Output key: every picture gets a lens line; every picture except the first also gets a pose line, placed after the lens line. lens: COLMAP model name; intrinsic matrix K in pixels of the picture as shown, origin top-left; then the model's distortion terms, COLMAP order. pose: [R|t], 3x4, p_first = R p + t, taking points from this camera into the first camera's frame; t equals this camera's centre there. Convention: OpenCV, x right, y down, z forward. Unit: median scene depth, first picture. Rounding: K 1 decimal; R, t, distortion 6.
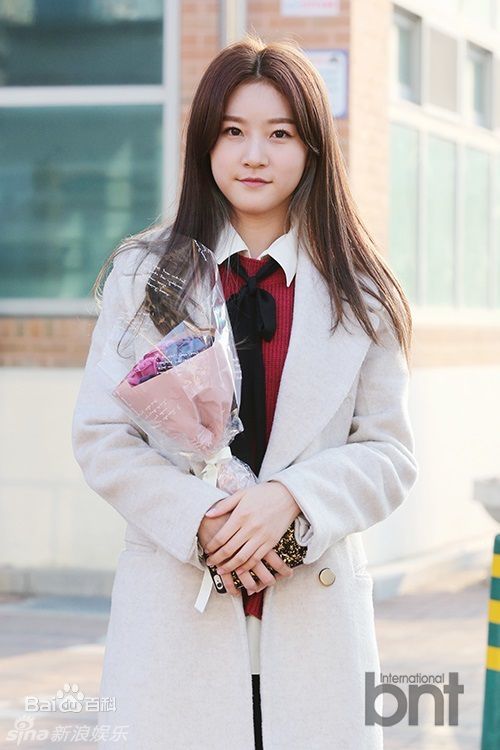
lens RADIAL K [[2466.8, 0, 250.0], [0, 2466.8, 375.0], [0, 0, 1]] dist [-0.011471, -0.930908]
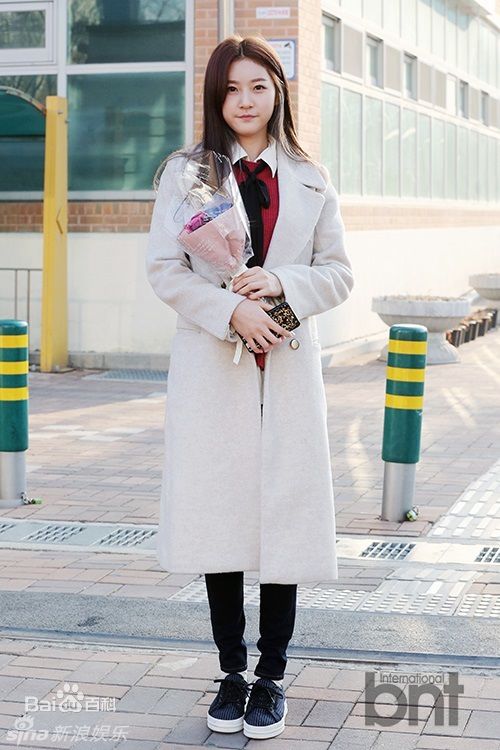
lens RADIAL K [[1755.7, 0, 250.0], [0, 1755.7, 375.0], [0, 0, 1]] dist [-0.276762, 0.015968]
pose [[0.999486, -0.007604, 0.031159, -0.029489], [0.005569, 0.997878, 0.064866, 0.017348], [-0.031586, -0.064659, 0.997407, -0.177986]]
